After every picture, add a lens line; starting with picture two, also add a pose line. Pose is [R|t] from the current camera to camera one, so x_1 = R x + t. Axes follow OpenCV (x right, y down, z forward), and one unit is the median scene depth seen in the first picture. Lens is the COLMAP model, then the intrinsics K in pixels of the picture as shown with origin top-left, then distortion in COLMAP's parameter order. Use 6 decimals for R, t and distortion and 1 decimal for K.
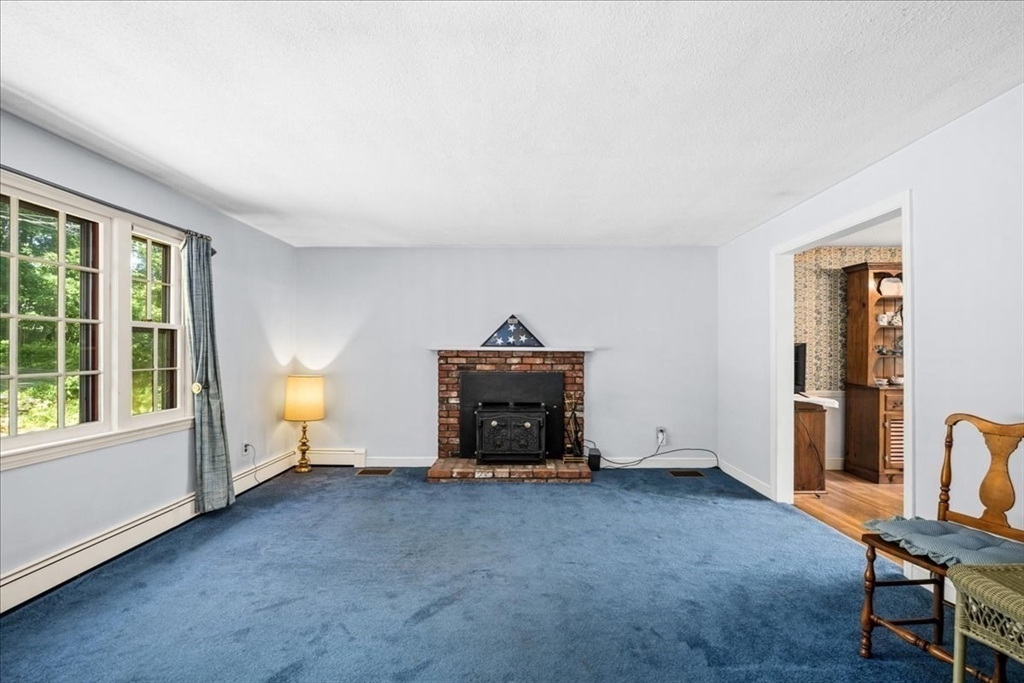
lens RADIAL K [[459.0, 0, 511.4], [0, 459.0, 347.7], [0, 0, 1]] dist [-0.002816, 0.000348]
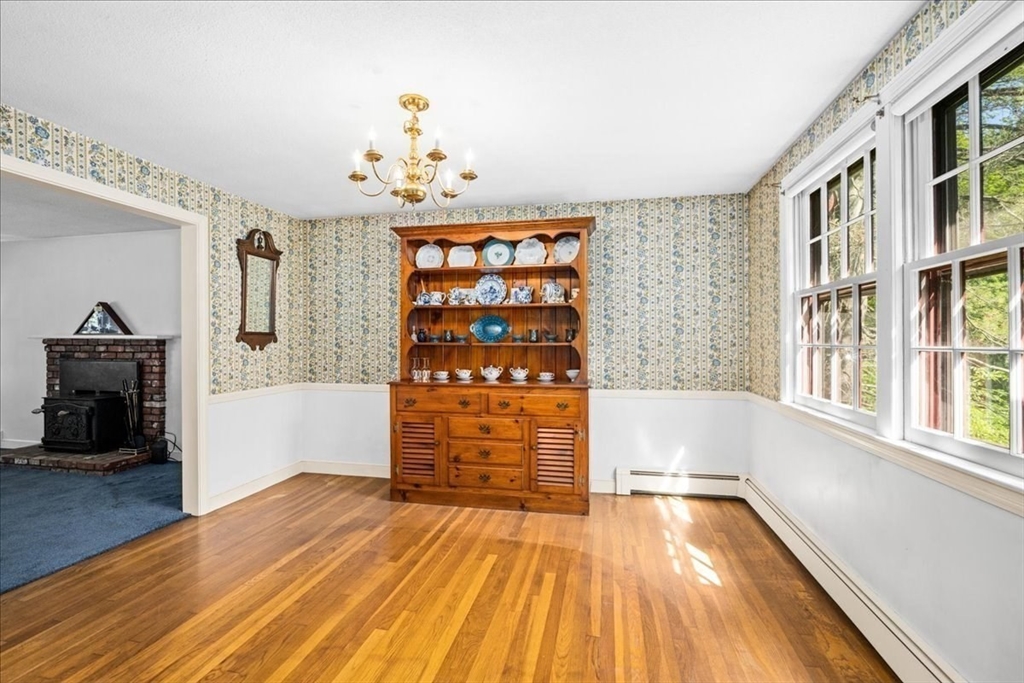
lens RADIAL K [[459.0, 0, 512.3], [0, 459.0, 340.5], [0, 0, 1]] dist [-0.002816, 0.000348]
pose [[0.974105, -0.002883, -0.226077, 1.095747], [0.002402, 0.999994, -0.002403, 0.015278], [0.226083, 0.001797, 0.974106, 0.237937]]
